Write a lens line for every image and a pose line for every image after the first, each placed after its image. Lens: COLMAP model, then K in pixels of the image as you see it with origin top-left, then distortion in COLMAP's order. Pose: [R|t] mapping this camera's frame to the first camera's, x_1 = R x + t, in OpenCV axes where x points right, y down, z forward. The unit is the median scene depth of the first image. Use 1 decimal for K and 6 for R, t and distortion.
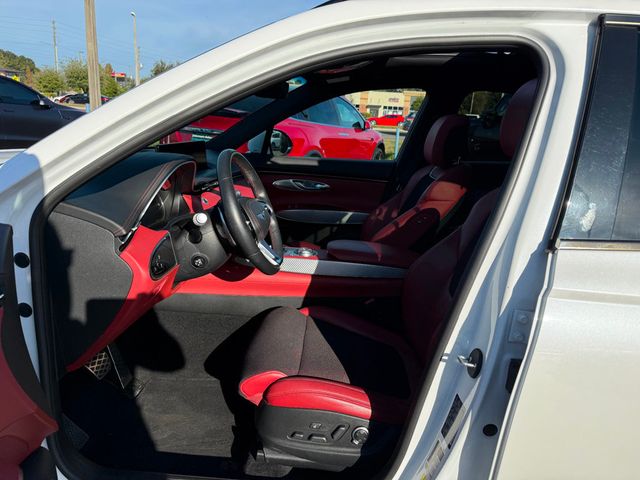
lens RADIAL K [[461.2, 0, 324.2], [0, 461.2, 241.4], [0, 0, 1]] dist [0.001432, -0.010124]
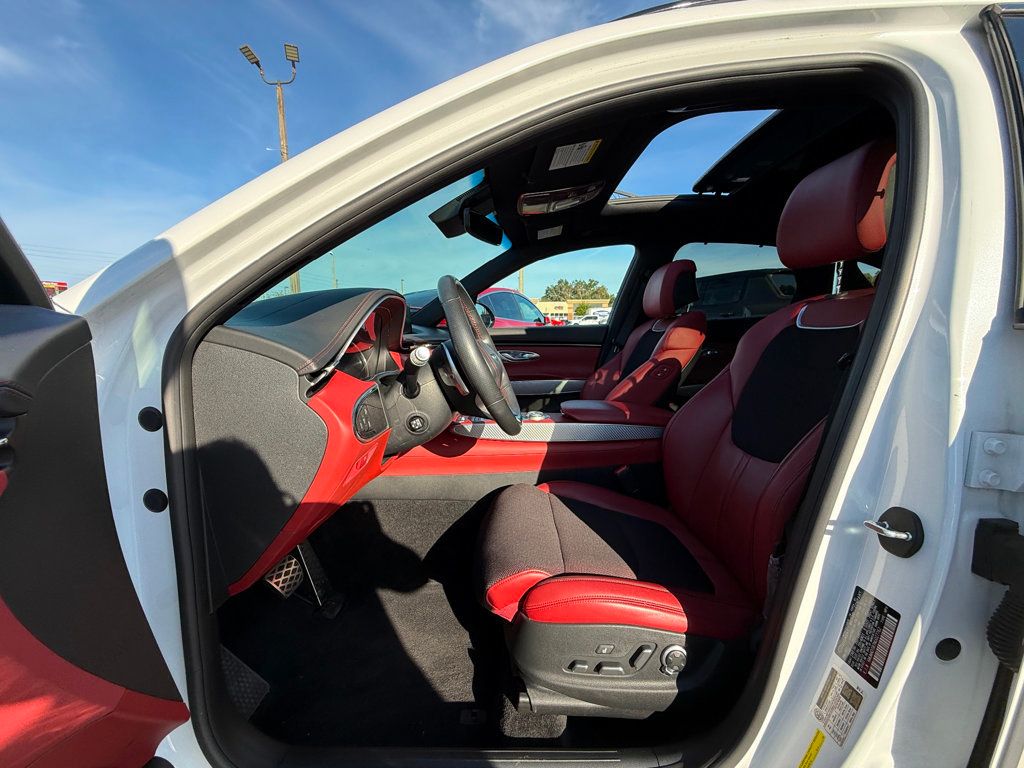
lens RADIAL K [[413.7, 0, 504.5], [0, 413.7, 384.4], [0, 0, 1]] dist [-0.002731, 0.000017]
pose [[0.997393, -0.071813, 0.007063, -0.131218], [0.072125, 0.989076, -0.128557, 0.078450], [0.002246, 0.128731, 0.991677, 0.326826]]
